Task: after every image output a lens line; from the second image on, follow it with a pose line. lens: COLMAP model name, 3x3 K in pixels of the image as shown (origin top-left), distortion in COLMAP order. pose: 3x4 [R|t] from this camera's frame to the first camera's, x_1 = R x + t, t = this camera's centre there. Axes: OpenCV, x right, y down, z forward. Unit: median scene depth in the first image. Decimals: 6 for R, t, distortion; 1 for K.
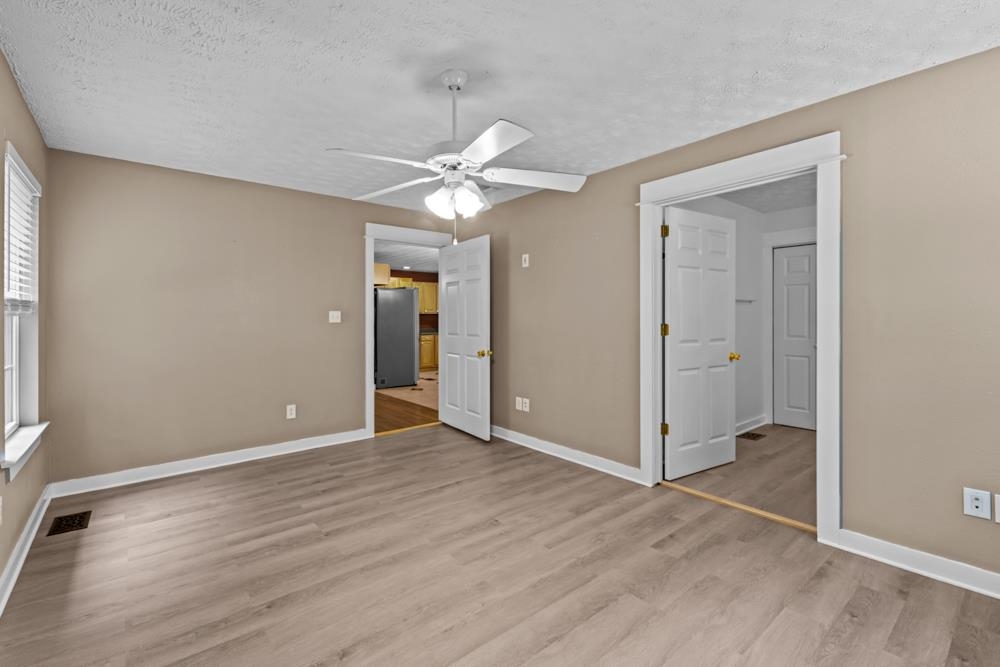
lens RADIAL K [[424.8, 0, 447.0], [0, 424.8, 320.6], [0, 0, 1]] dist [0.003590, -0.000097]
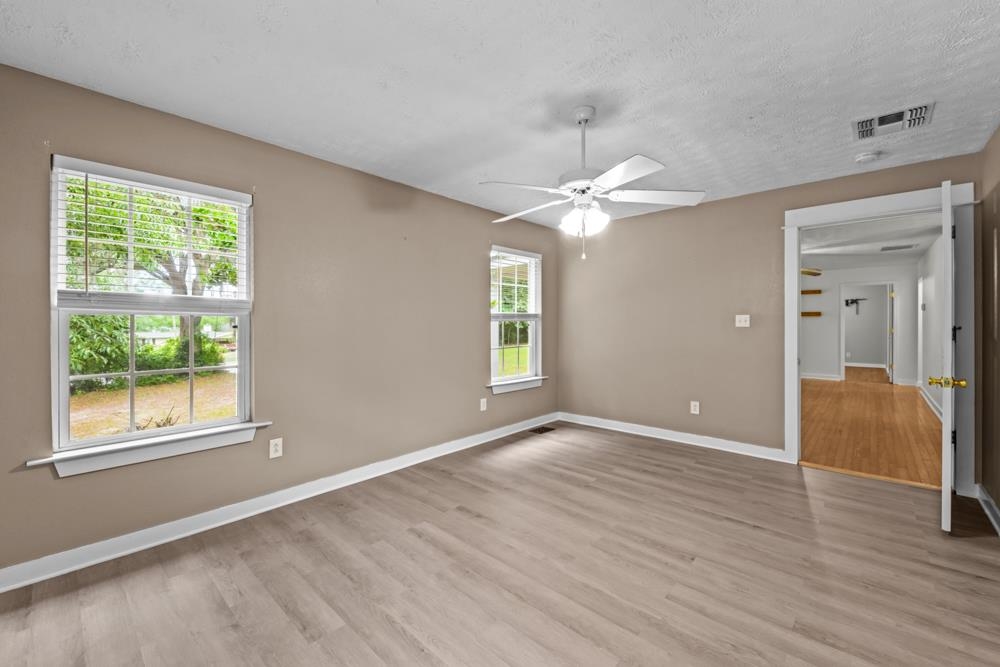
lens RADIAL K [[405.0, 0, 500.7], [0, 405.0, 326.3], [0, 0, 1]] dist [0.000329, -0.000395]
pose [[0.199559, 0.012874, -0.979801, 0.829473], [-0.005587, 0.999912, 0.012001, -0.007398], [0.979870, 0.003079, 0.199614, 0.451027]]
